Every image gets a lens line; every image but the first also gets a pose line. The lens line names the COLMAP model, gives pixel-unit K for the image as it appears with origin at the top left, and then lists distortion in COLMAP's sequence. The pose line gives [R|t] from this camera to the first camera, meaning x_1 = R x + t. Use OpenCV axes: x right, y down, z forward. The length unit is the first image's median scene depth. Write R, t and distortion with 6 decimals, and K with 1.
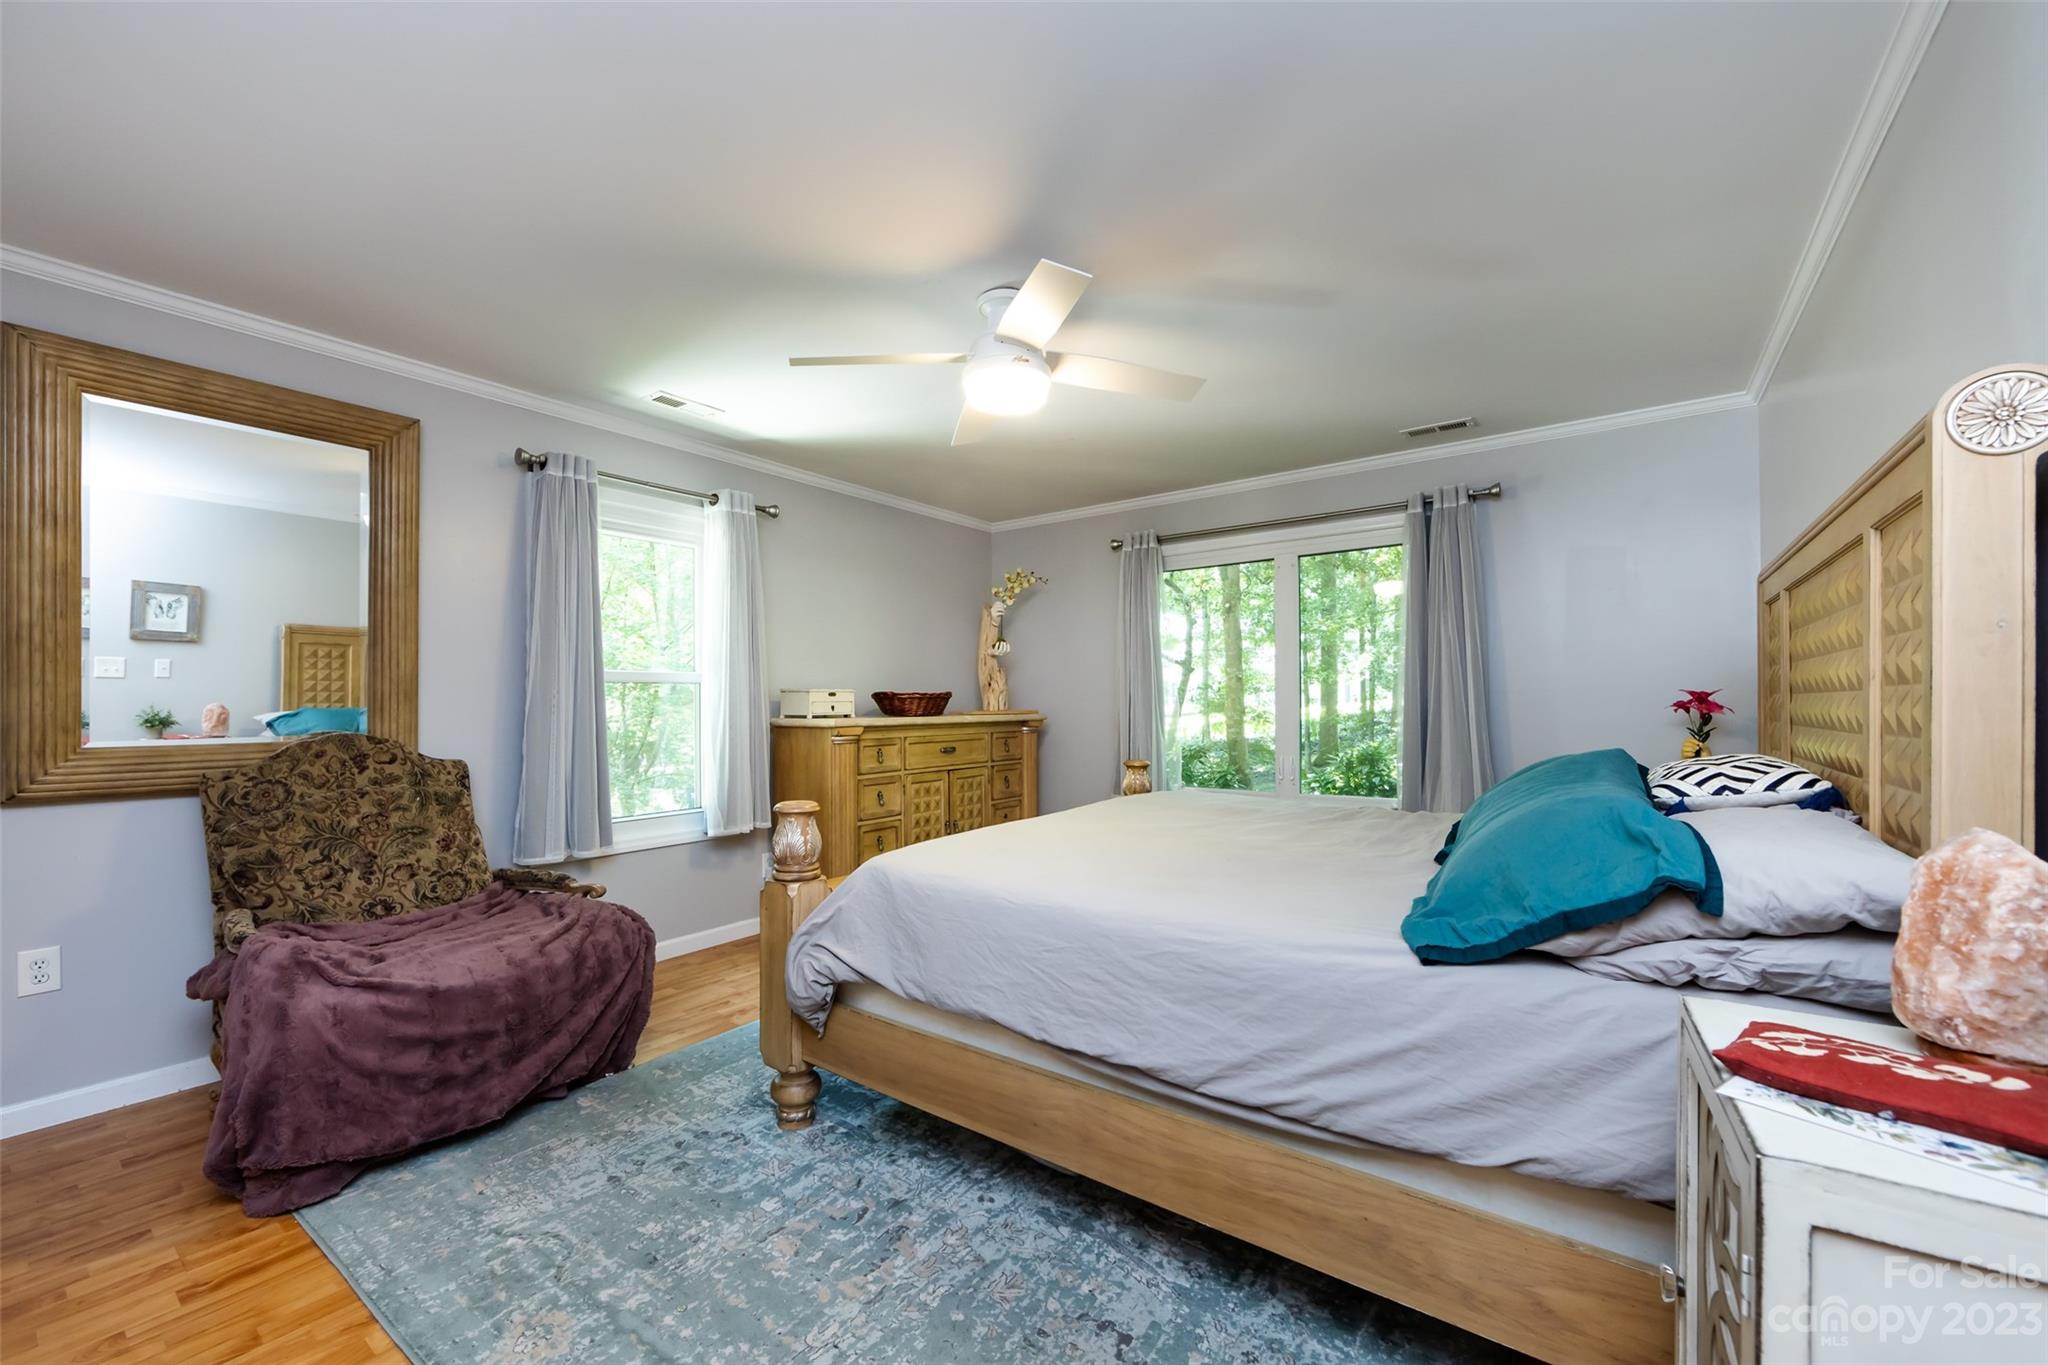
lens RADIAL K [[808.5, 0, 1014.3], [0, 808.5, 696.1], [0, 0, 1]] dist [-0.002579, -0.000015]
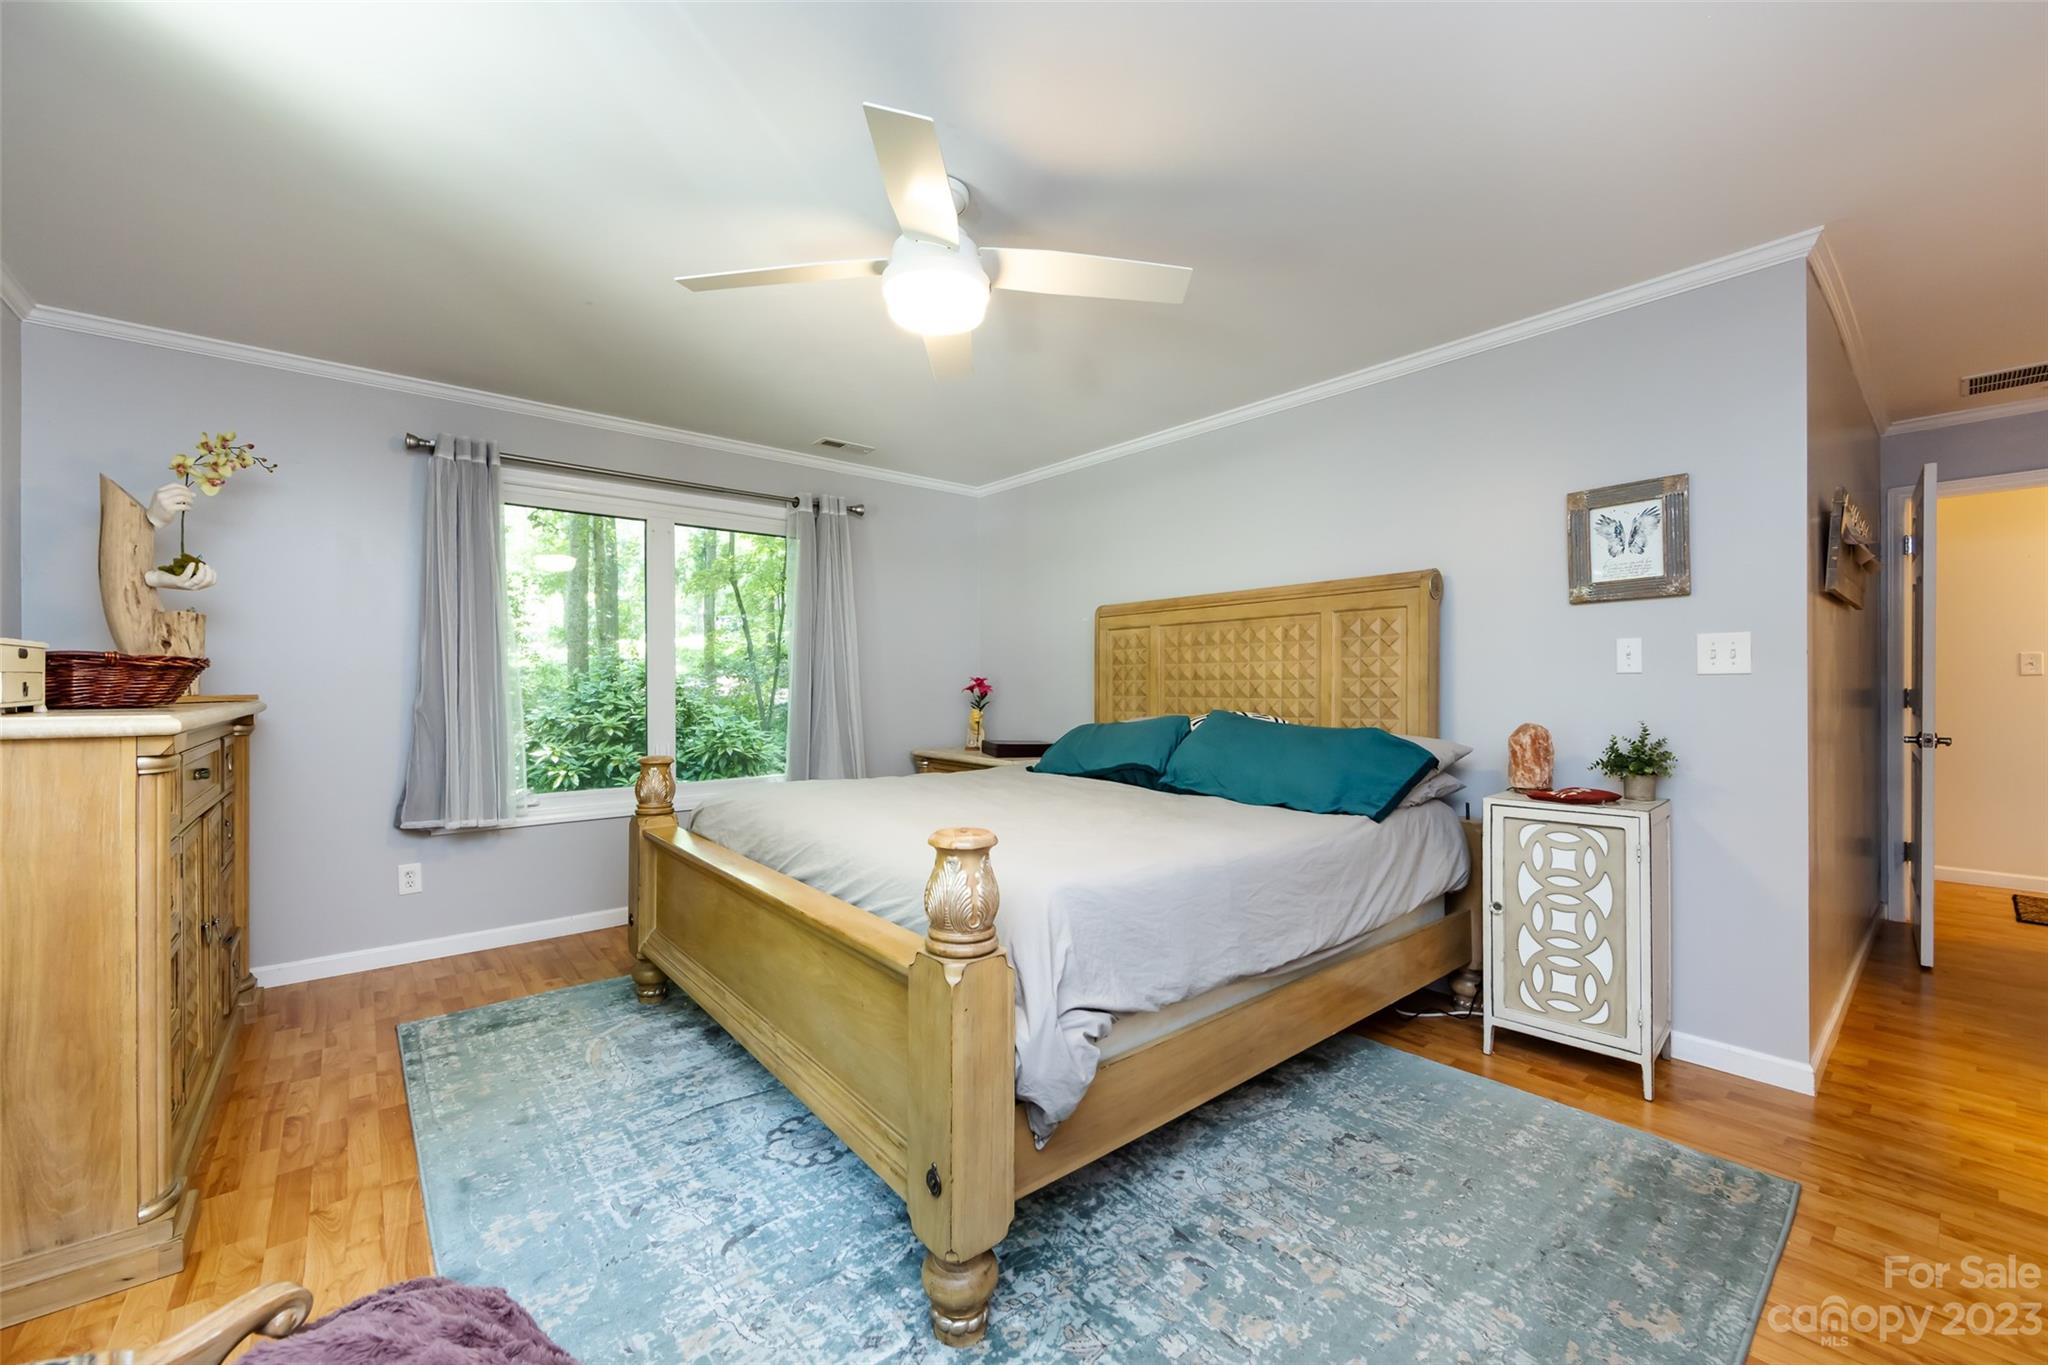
lens RADIAL K [[808.5, 0, 1021.8], [0, 808.5, 687.4], [0, 0, 1]] dist [-0.002579, -0.000015]
pose [[0.232221, 0.001840, 0.972661, -0.516210], [-0.010558, 0.999944, 0.000629, 0.008465], [-0.972606, -0.010416, 0.232227, 0.469242]]
